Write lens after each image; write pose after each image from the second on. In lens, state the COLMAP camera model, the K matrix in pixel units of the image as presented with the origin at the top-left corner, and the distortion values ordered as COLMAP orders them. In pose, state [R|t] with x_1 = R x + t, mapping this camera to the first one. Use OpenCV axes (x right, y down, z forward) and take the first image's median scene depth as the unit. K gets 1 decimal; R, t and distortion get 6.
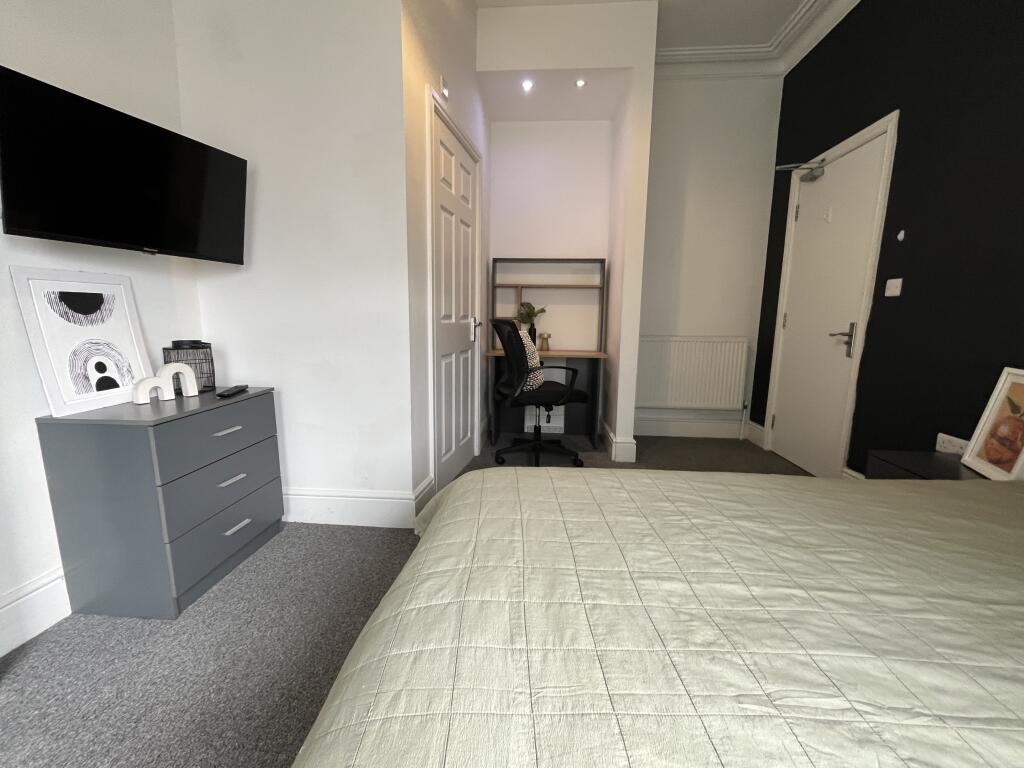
lens RADIAL K [[425.7, 0, 512.0], [0, 425.7, 384.0], [0, 0, 1]] dist [-0.002662, -0.000154]
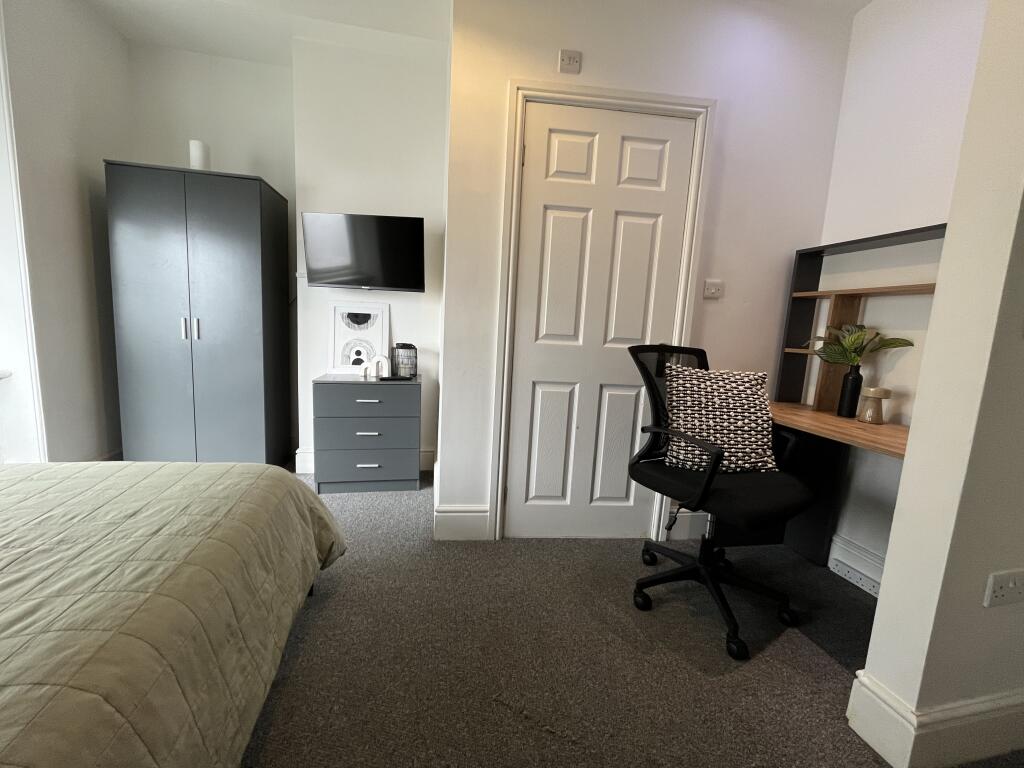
lens RADIAL K [[413.7, 0, 510.9], [0, 413.7, 383.2], [0, 0, 1]] dist [-0.004018, -0.000517]
pose [[0.280726, 0.134027, -0.950384, 0.559992], [-0.197751, 0.977034, 0.079373, -0.108884], [0.939195, 0.165658, 0.300783, 0.649285]]
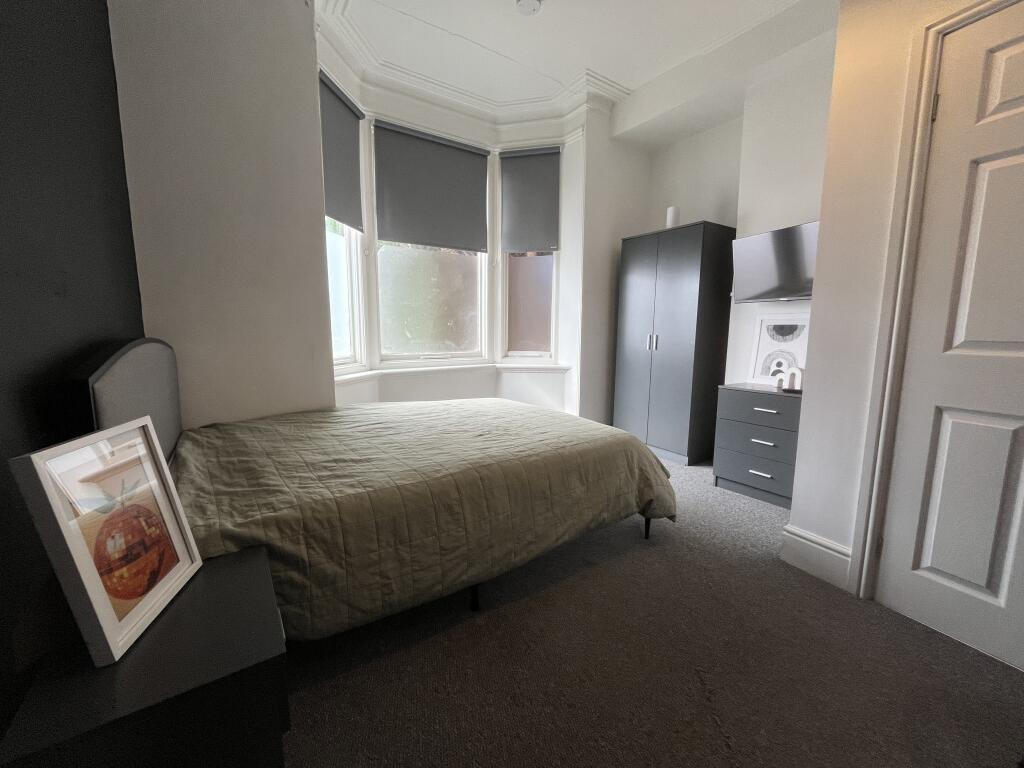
lens RADIAL K [[413.7, 0, 510.9], [0, 413.7, 383.2], [0, 0, 1]] dist [-0.004018, -0.000517]
pose [[-0.781982, 0.069125, -0.619457, 0.632147], [-0.110632, 0.962658, 0.247082, -0.162531], [0.613405, 0.261745, -0.745134, 0.968468]]
